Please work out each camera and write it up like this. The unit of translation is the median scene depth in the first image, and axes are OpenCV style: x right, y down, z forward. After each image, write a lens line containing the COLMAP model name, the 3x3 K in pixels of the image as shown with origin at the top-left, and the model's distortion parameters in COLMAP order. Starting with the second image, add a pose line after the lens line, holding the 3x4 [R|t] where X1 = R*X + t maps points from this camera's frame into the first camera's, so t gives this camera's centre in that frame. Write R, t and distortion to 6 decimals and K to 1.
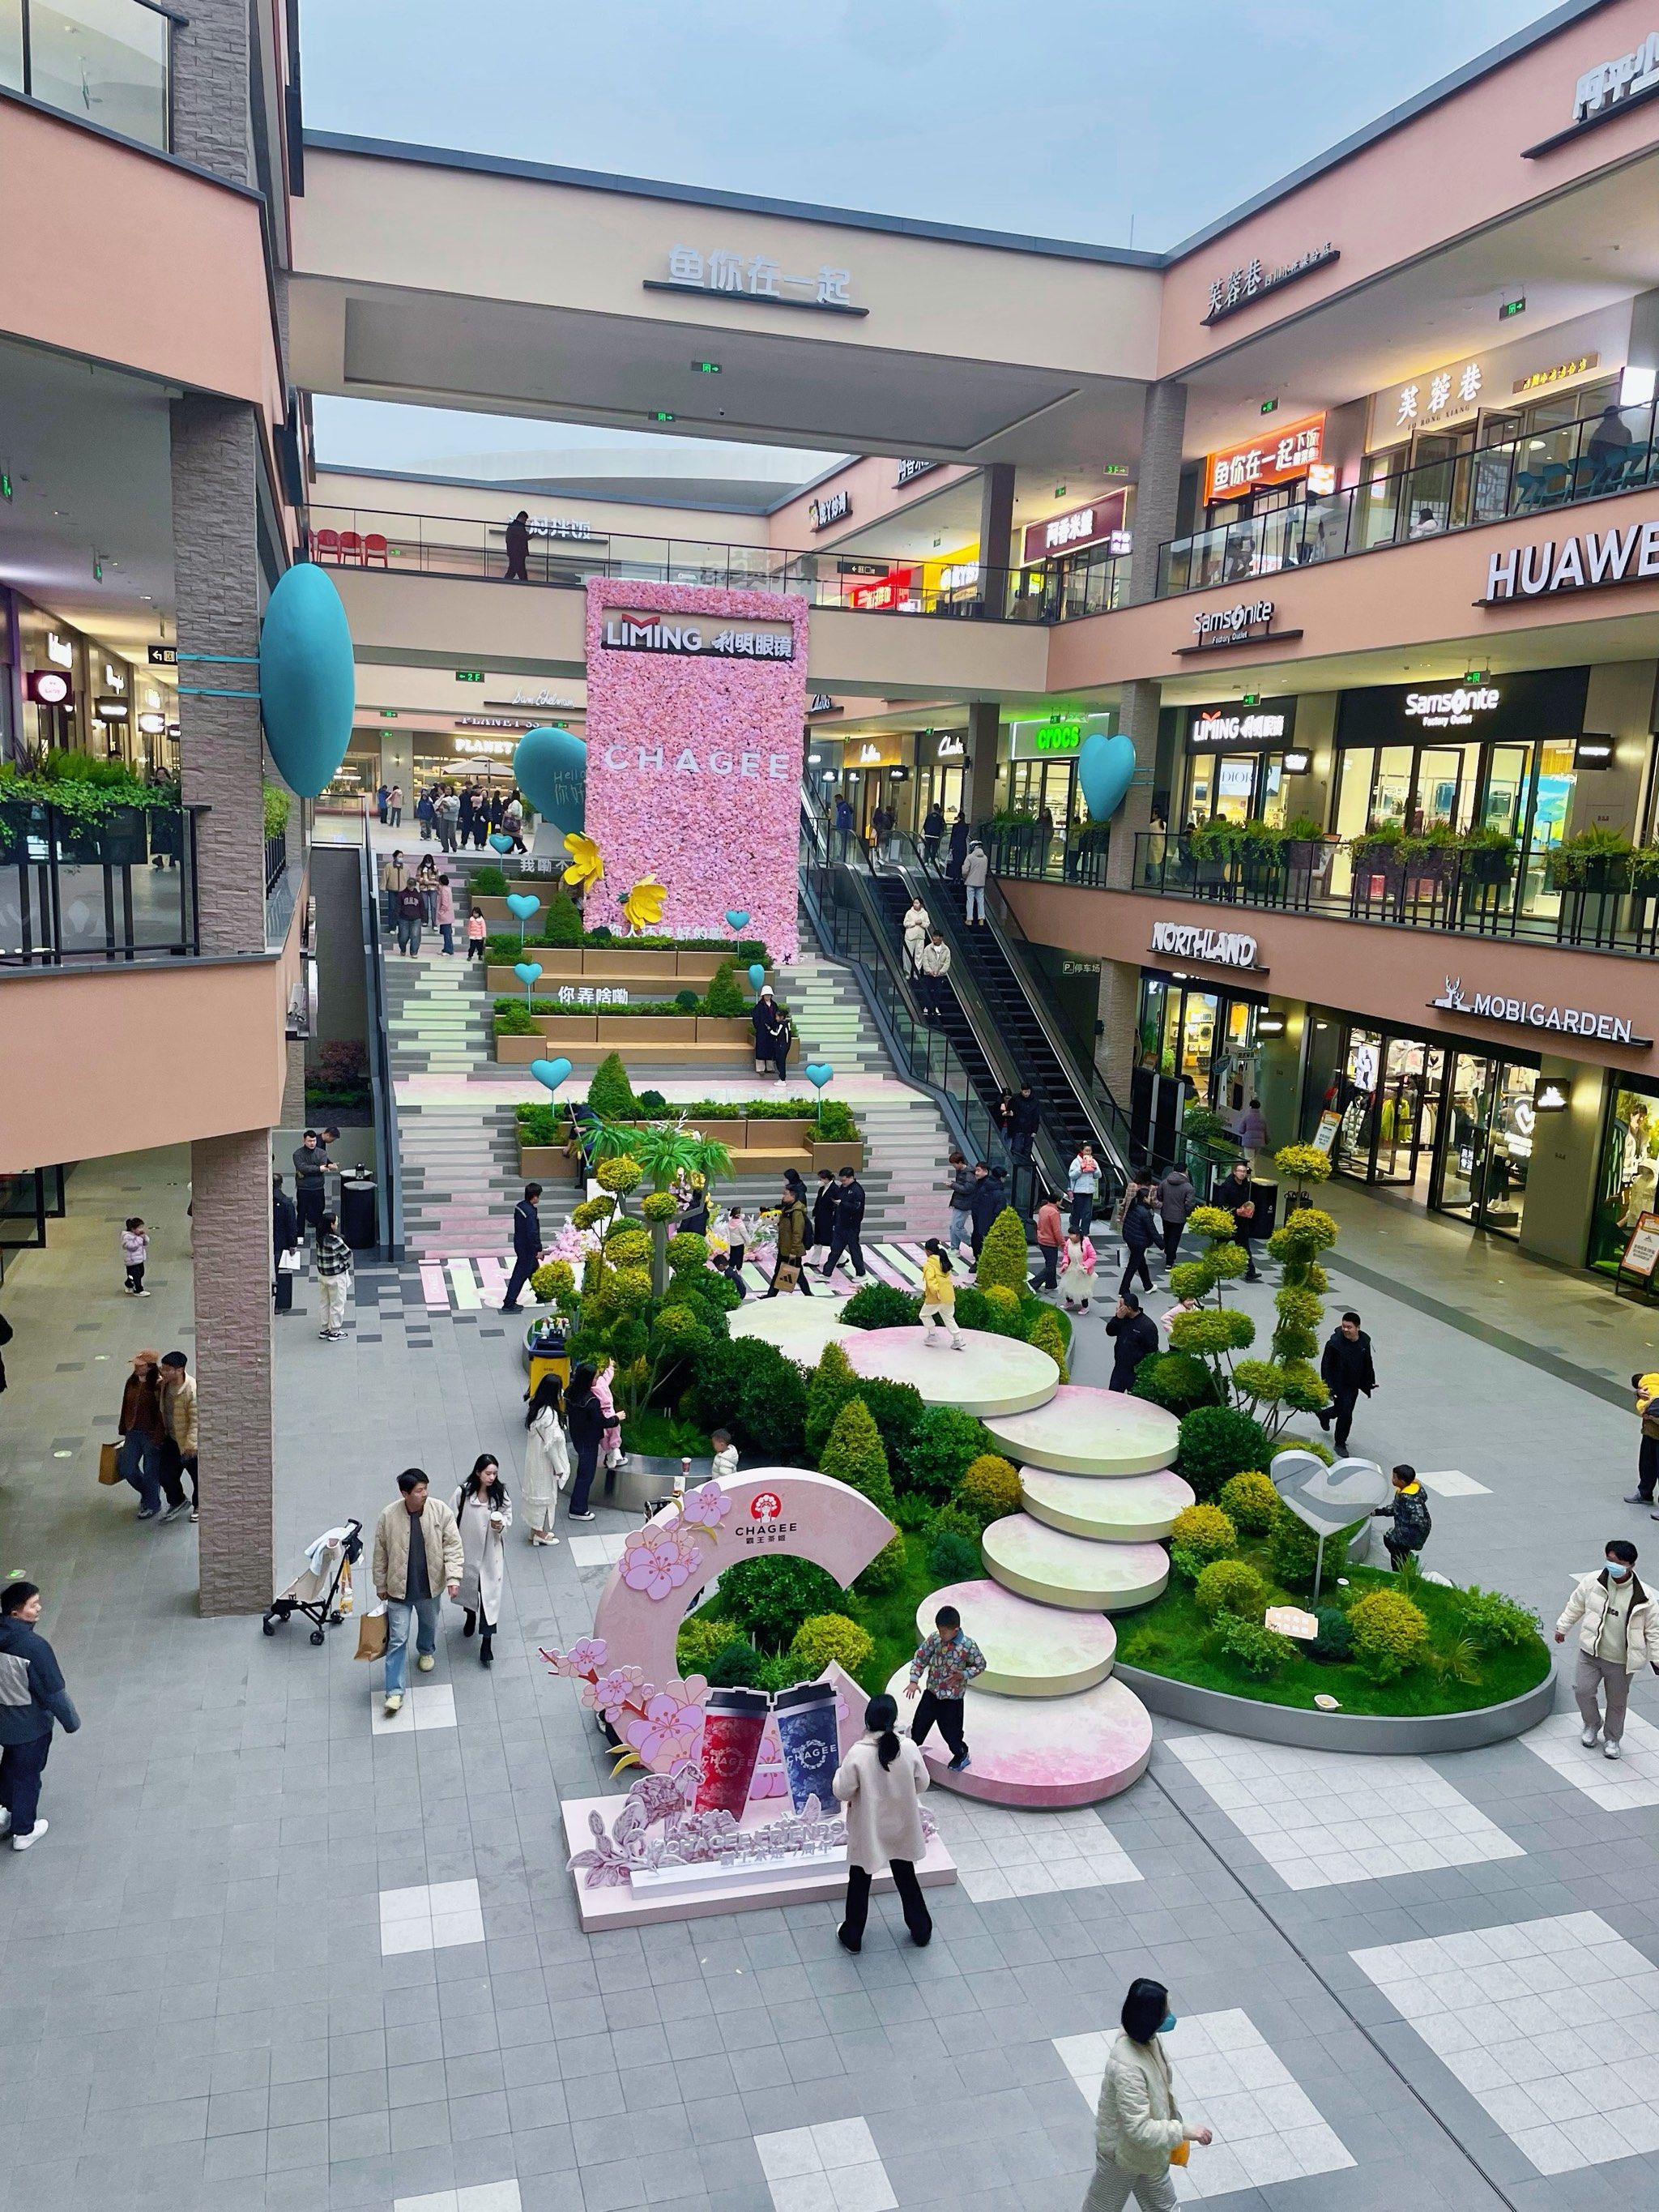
lens RADIAL K [[1669.1, 0, 819.6], [0, 1669.1, 1110.7], [0, 0, 1]] dist [0.112566, -0.136664]
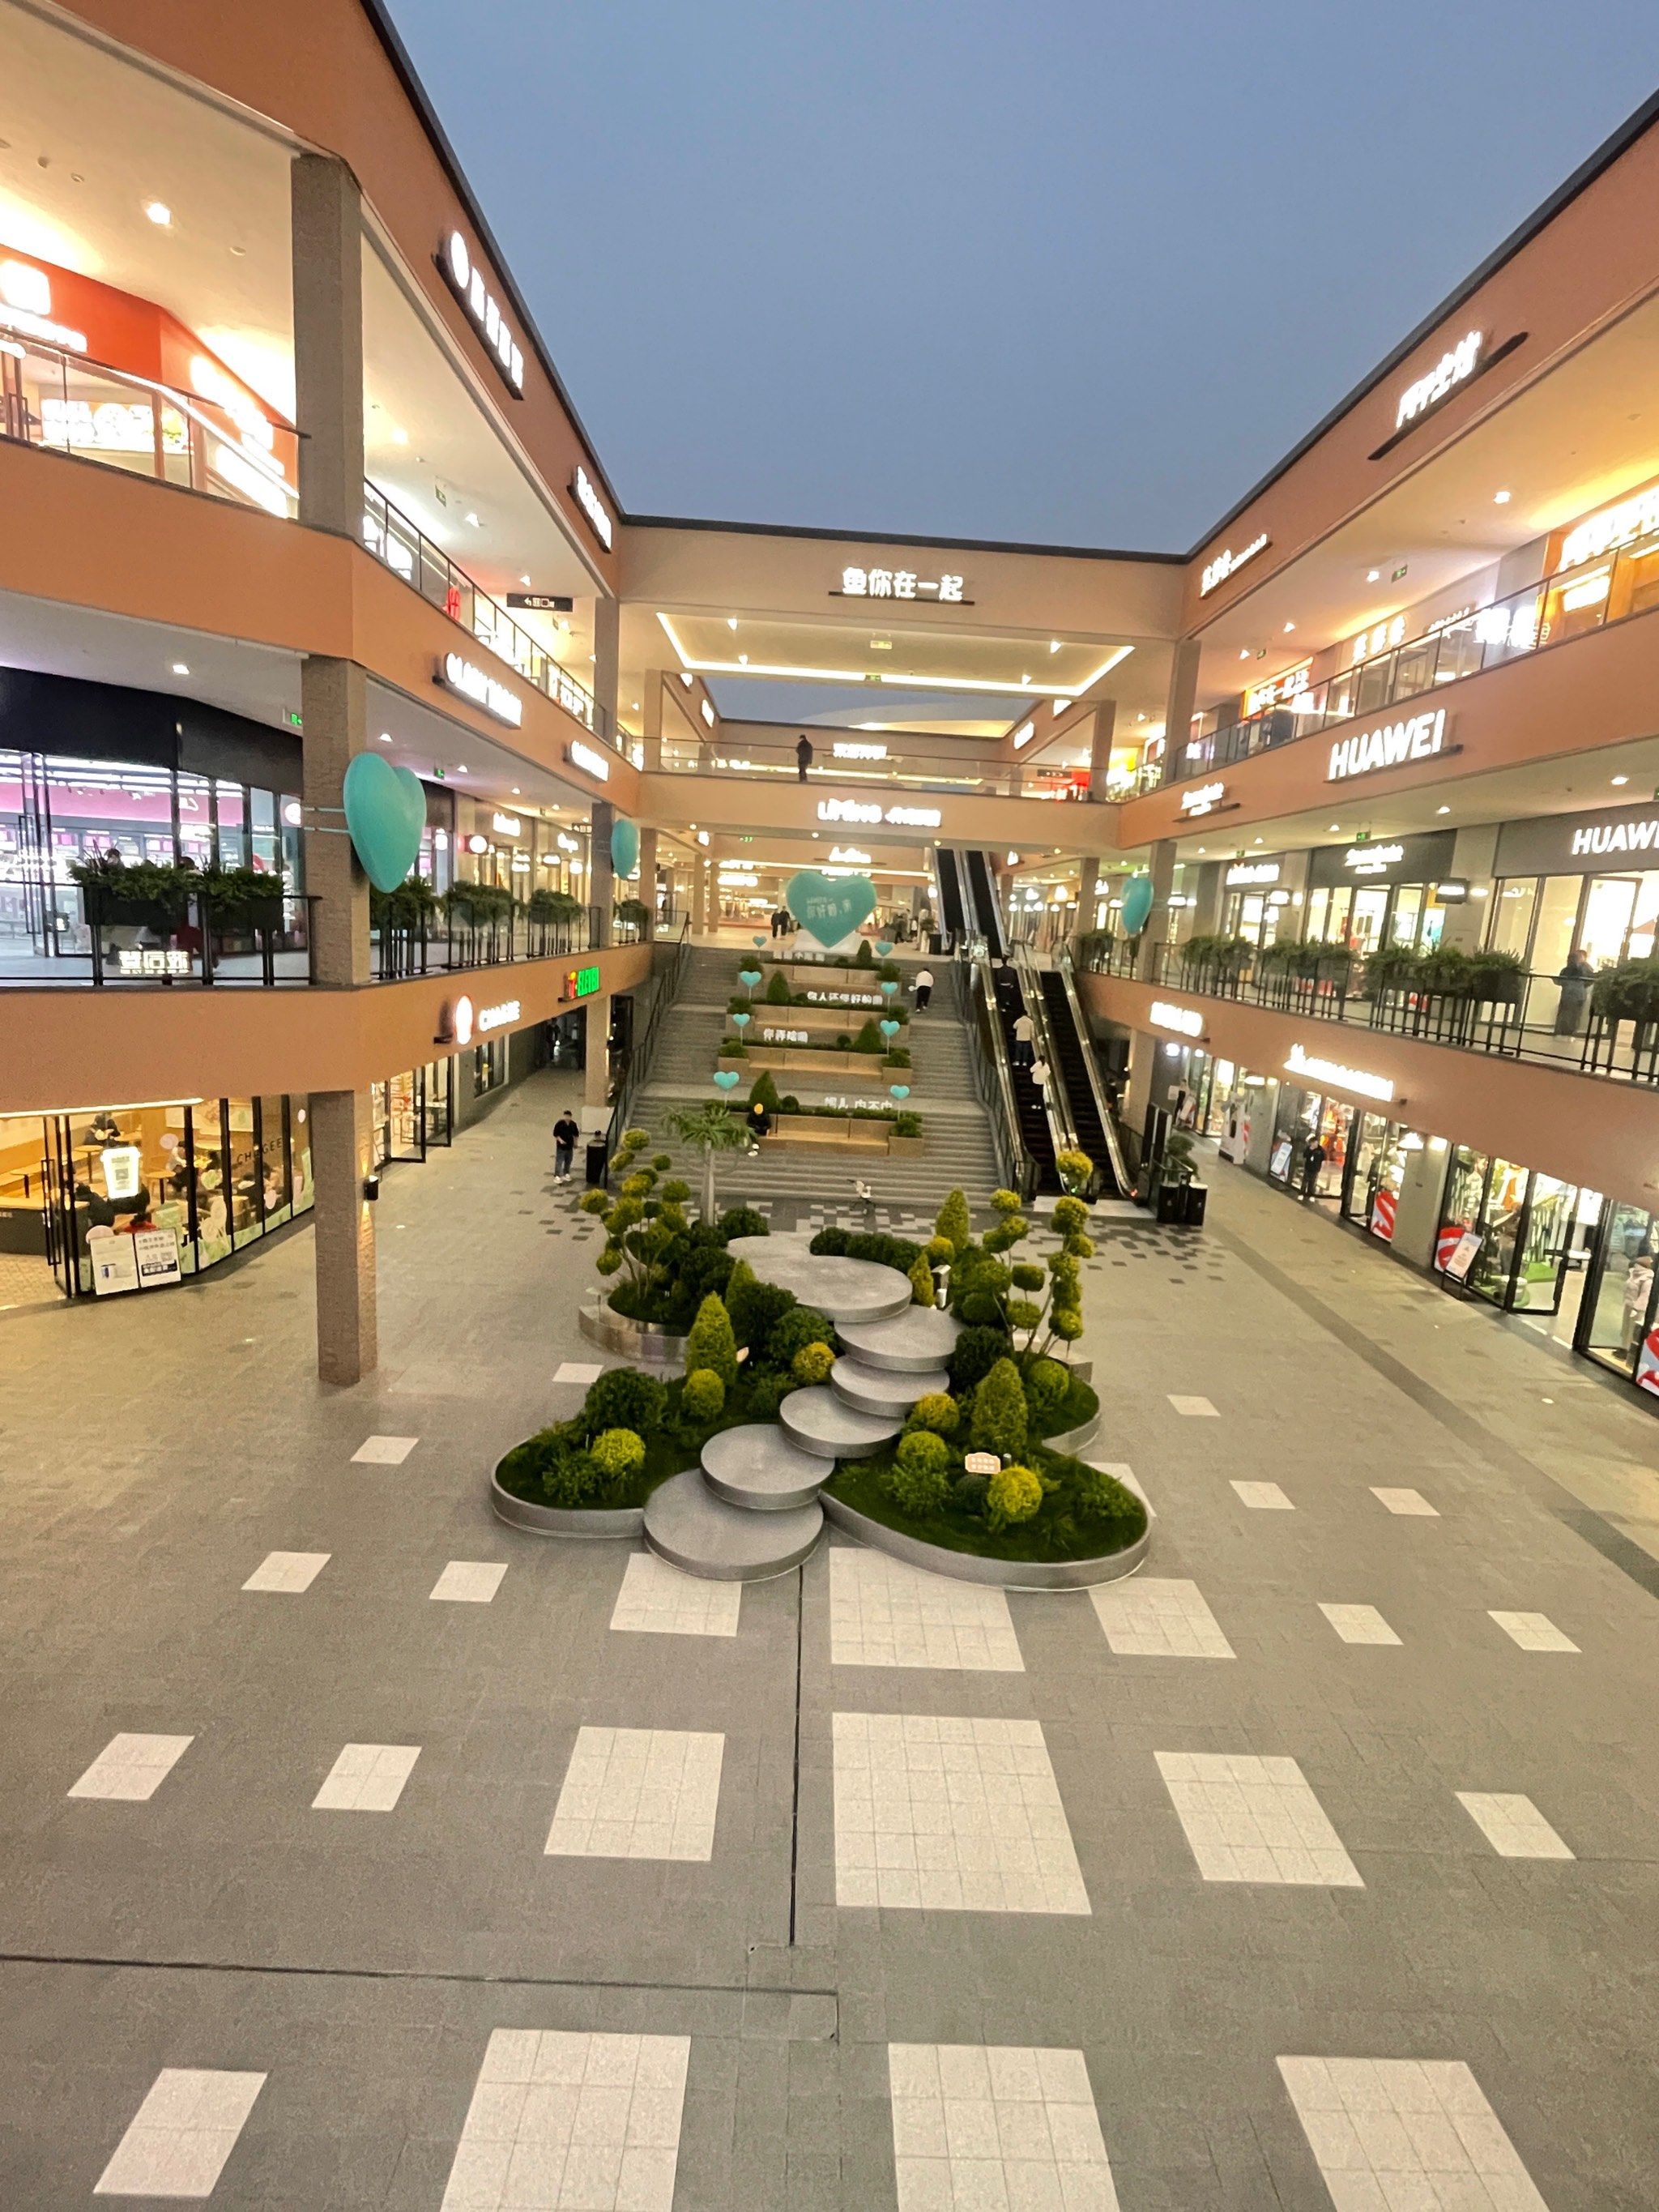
lens RADIAL K [[1048.5, 0, 829.5], [0, 1048.5, 1106.0], [0, 0, 1]] dist [-0.001430, 0.000203]
pose [[0.964026, 0.064660, -0.257825, 0.164220], [-0.067917, 0.997684, -0.003736, -0.001283], [0.256987, 0.021112, 0.966184, 0.050329]]
